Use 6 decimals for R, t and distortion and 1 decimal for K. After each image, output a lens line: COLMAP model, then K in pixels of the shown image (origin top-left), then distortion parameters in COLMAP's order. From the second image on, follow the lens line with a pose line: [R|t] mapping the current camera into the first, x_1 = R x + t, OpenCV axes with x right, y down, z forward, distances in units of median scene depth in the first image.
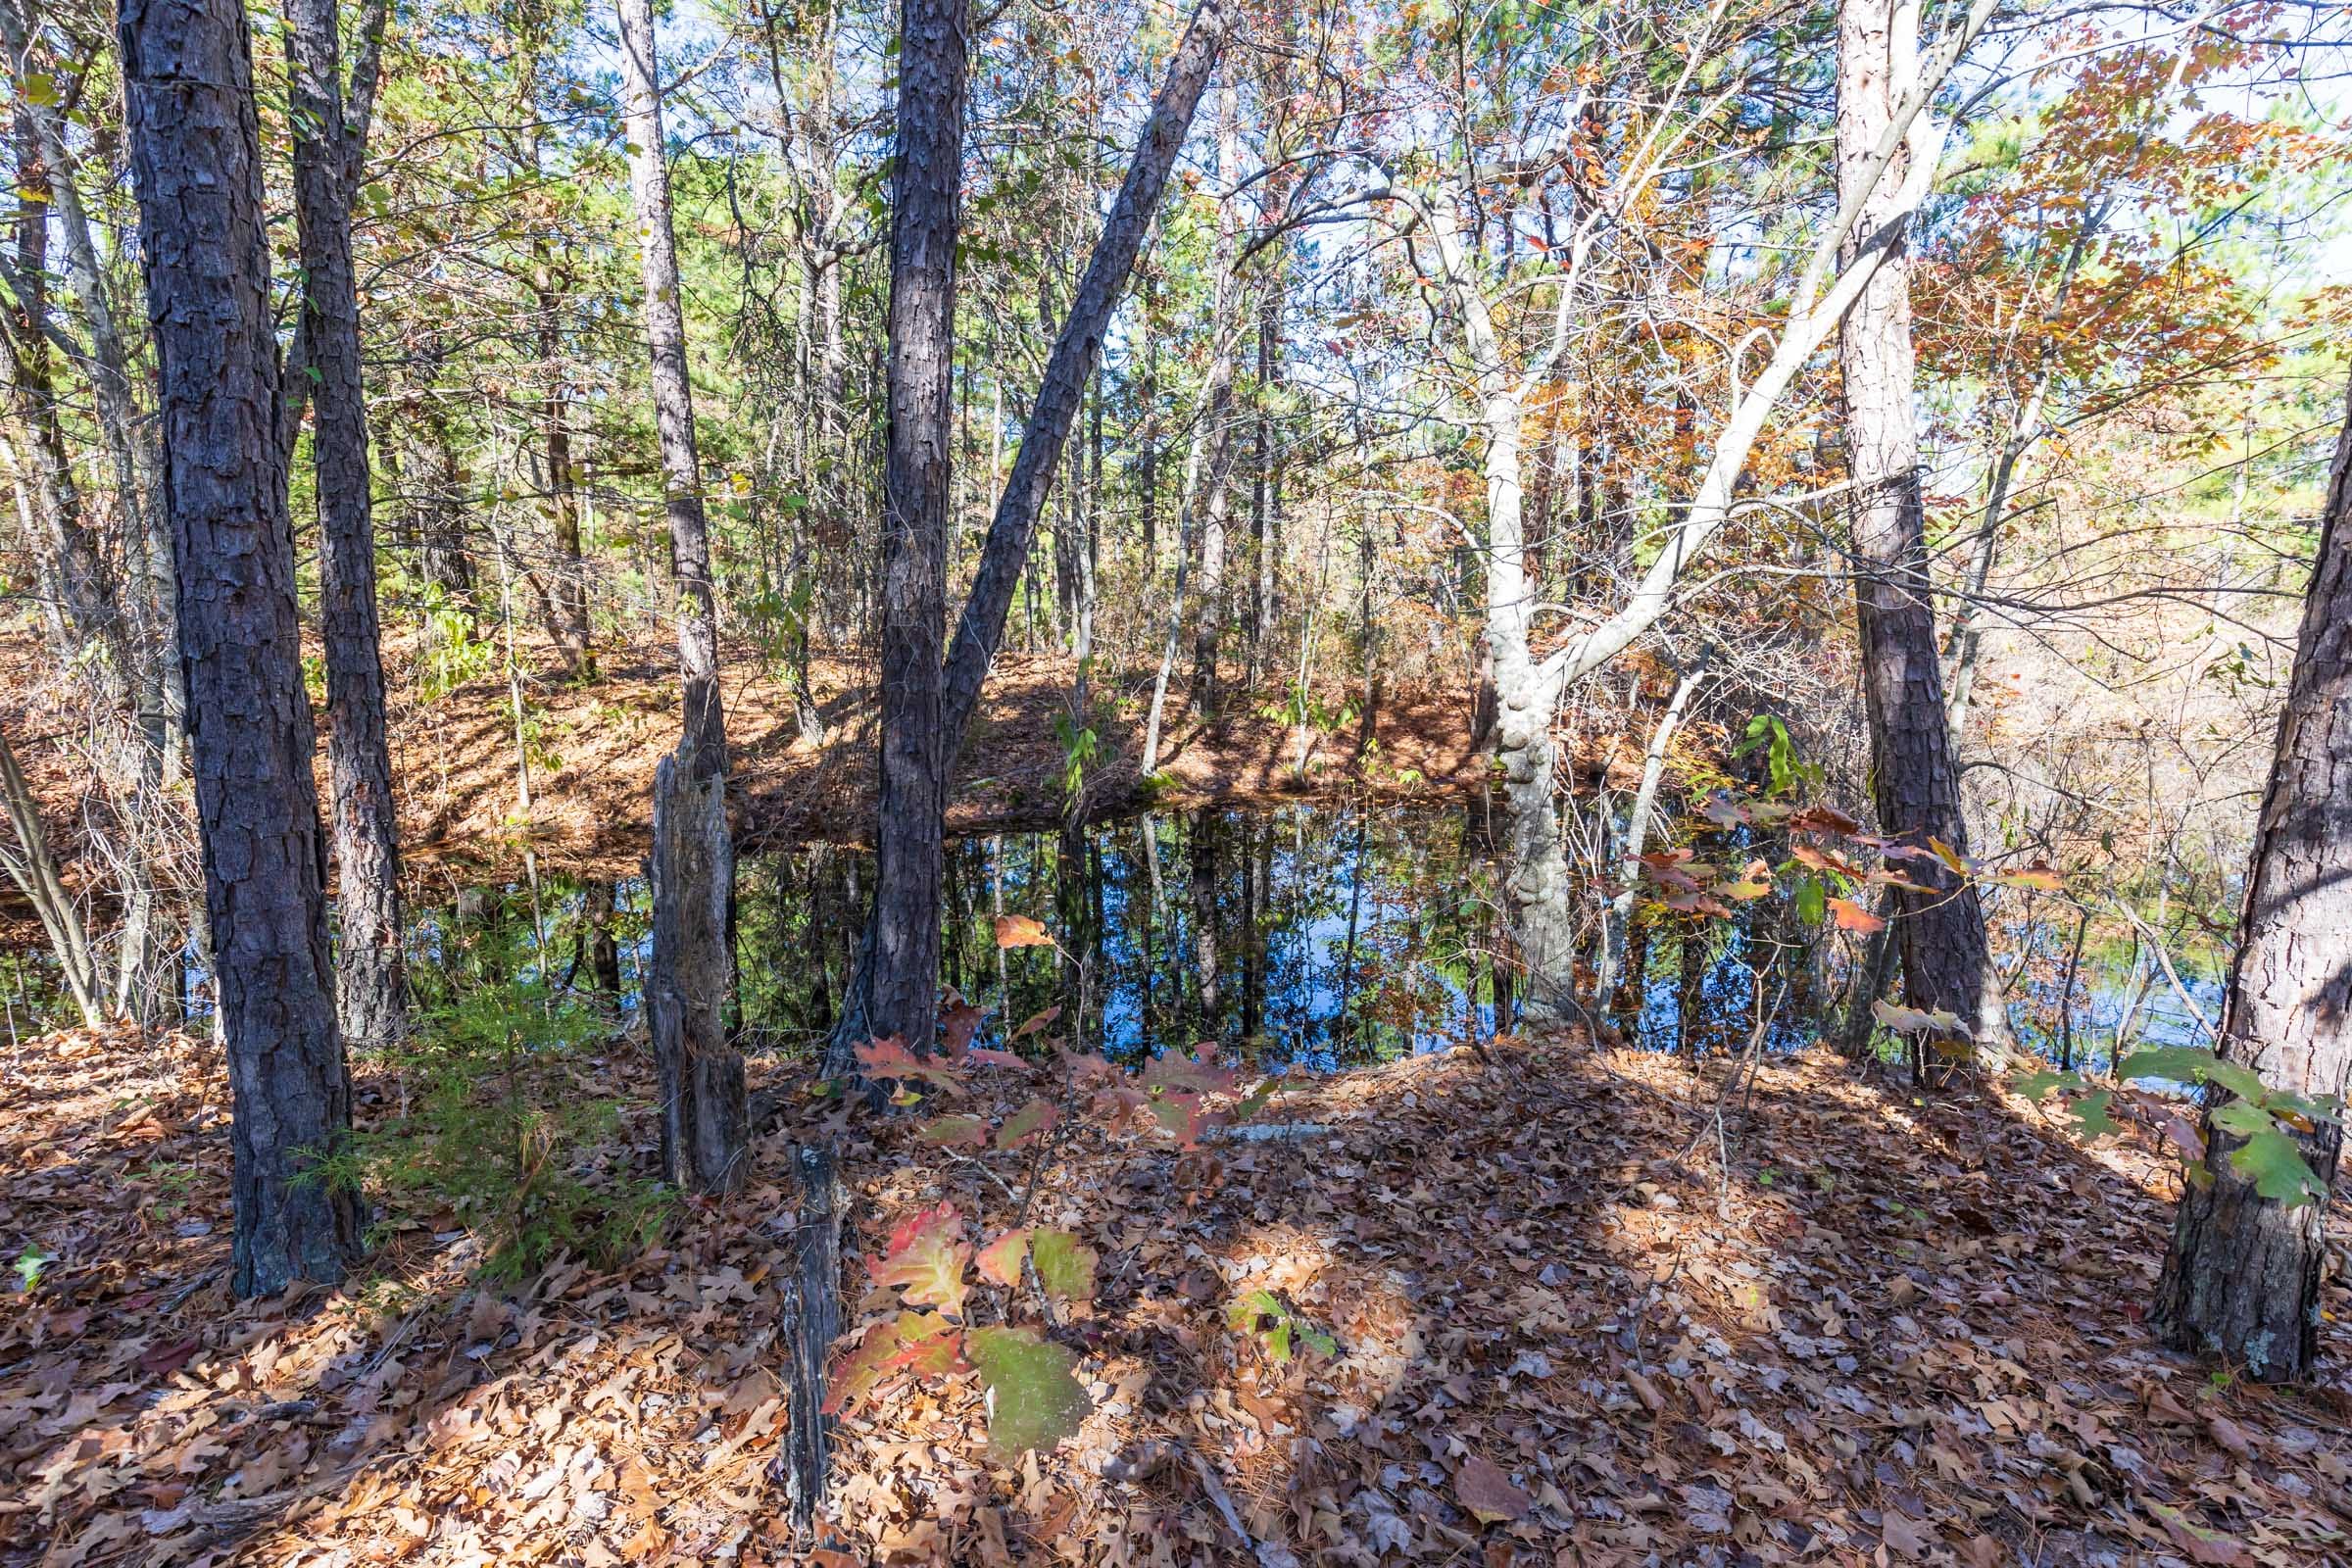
lens RADIAL K [[1049.7, 0, 1181.1], [0, 1049.7, 781.7], [0, 0, 1]] dist [0.001910, -0.000082]
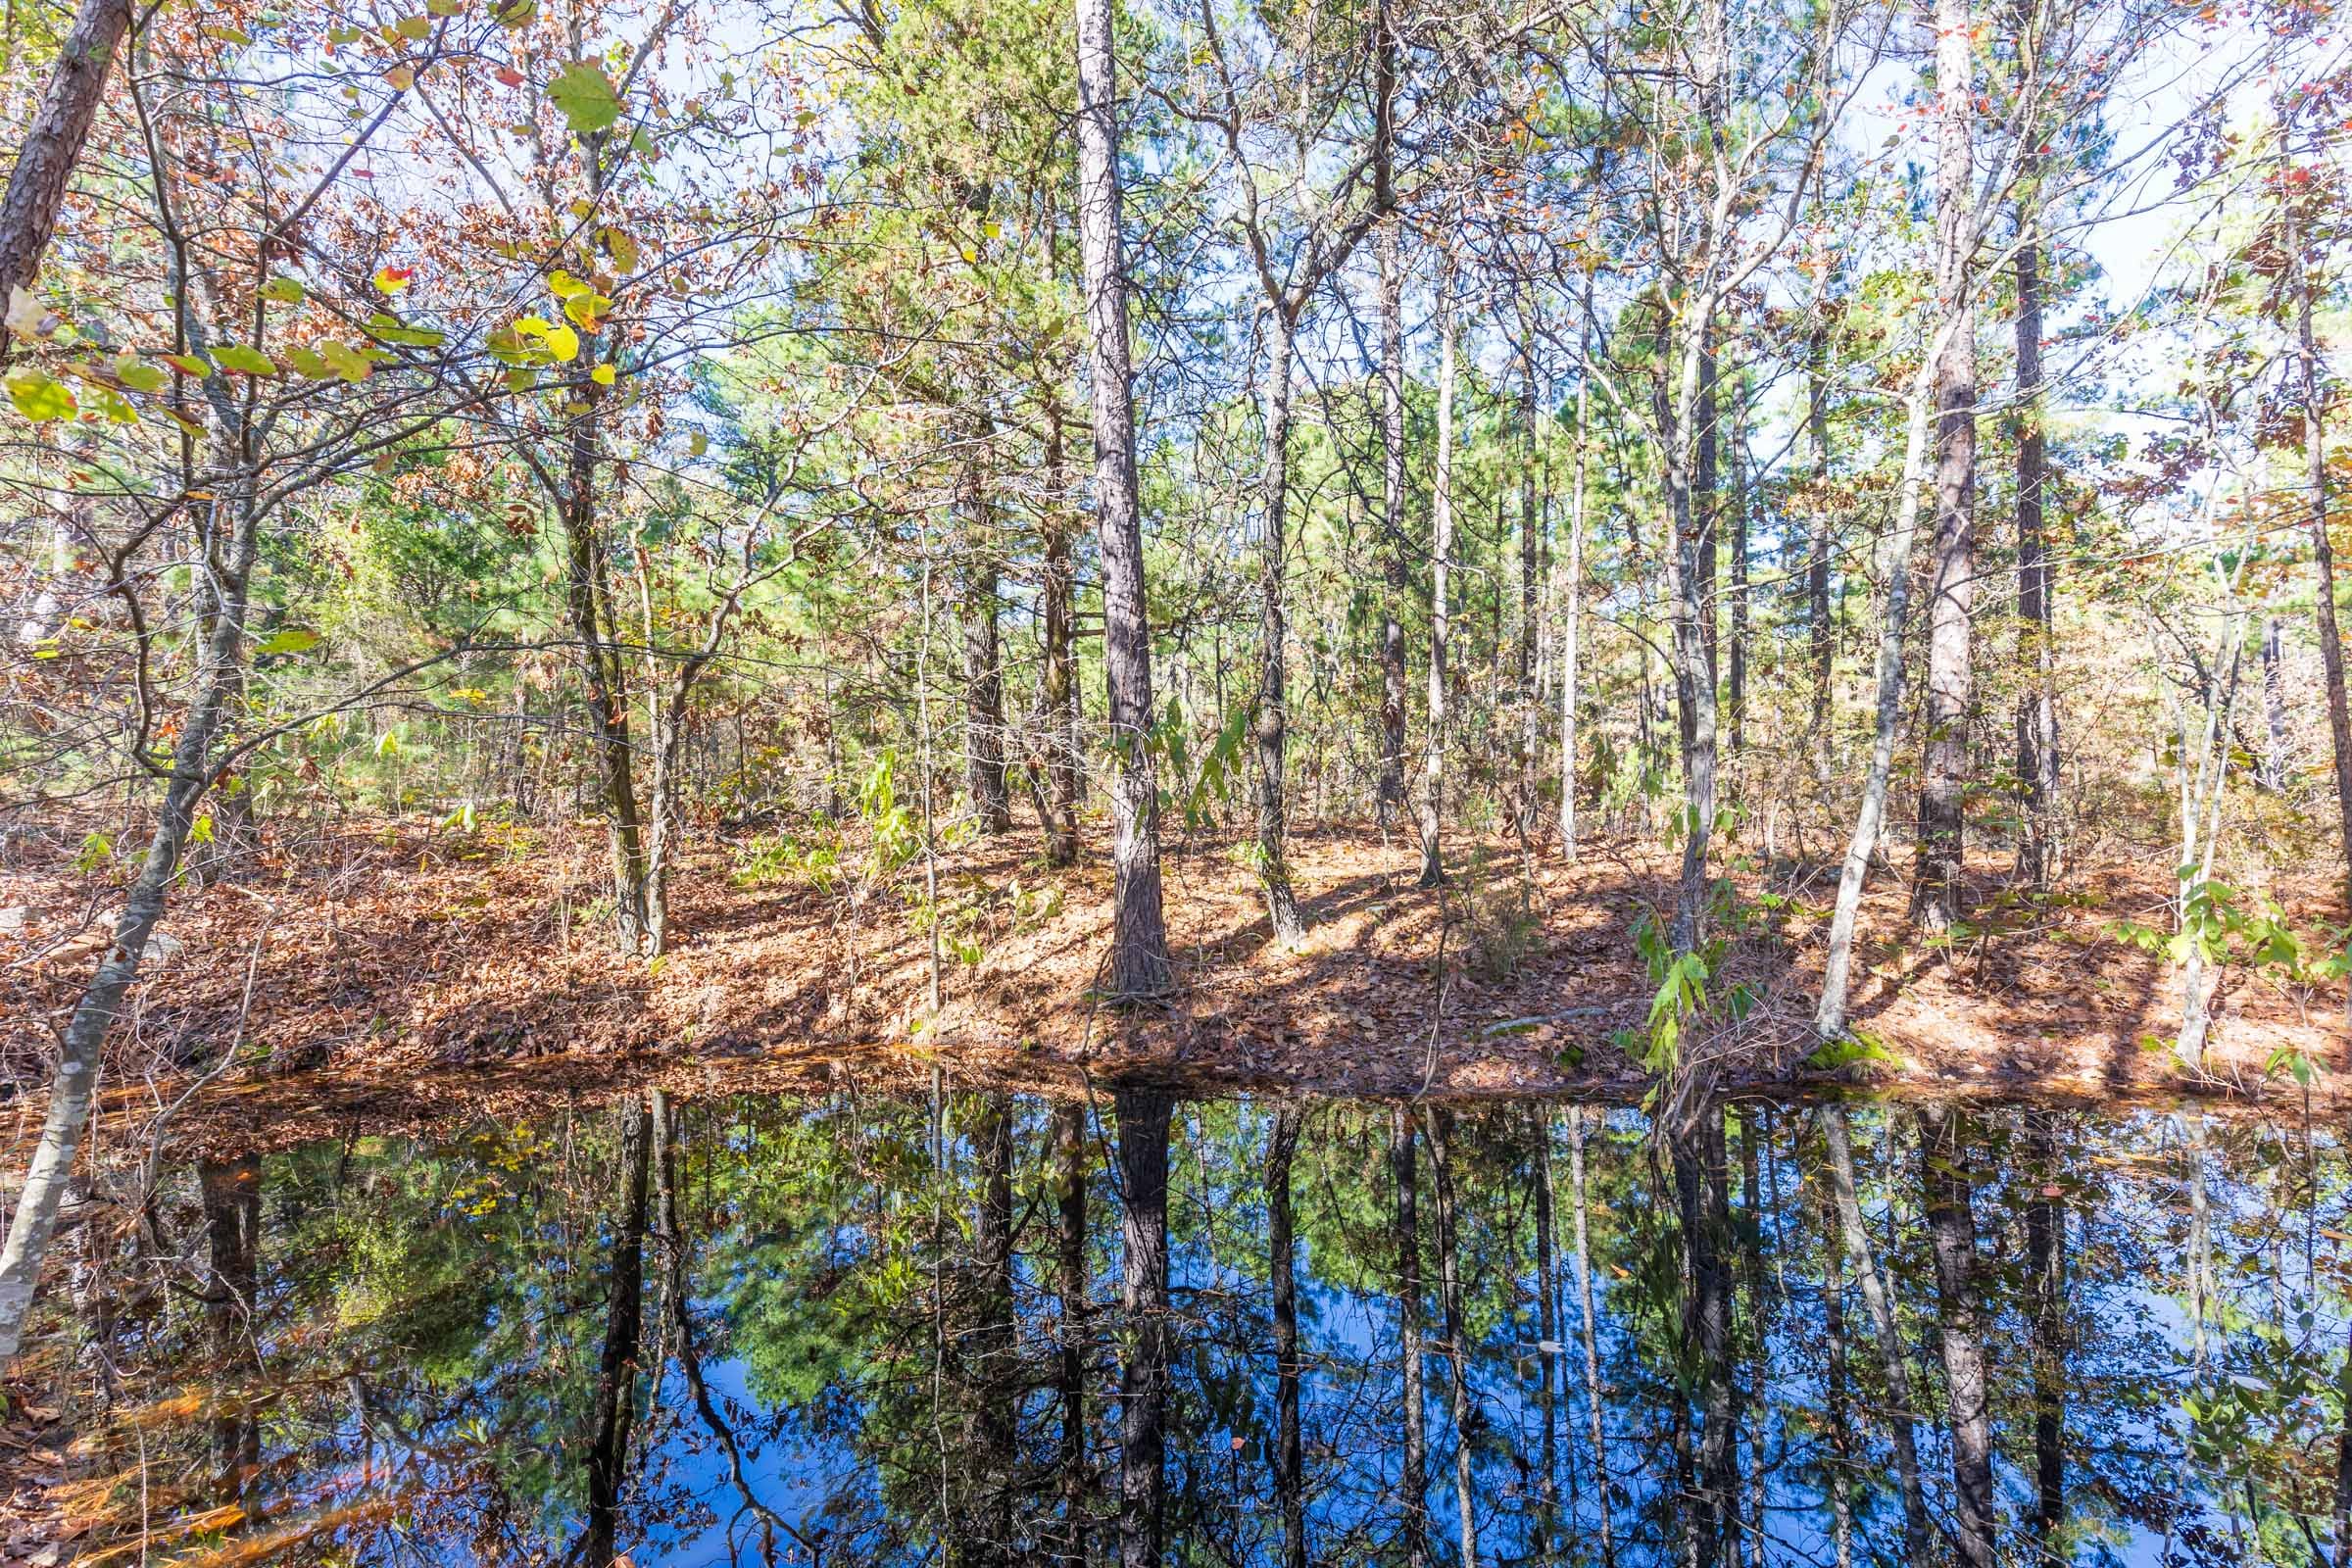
lens RADIAL K [[1049.7, 0, 1195.4], [0, 1049.7, 779.5], [0, 0, 1]] dist [0.001910, -0.000082]
pose [[0.842917, -0.038149, -0.536689, -0.012152], [-0.068152, 0.981878, -0.176834, -0.017601], [0.533709, 0.185633, 0.825042, 0.327703]]
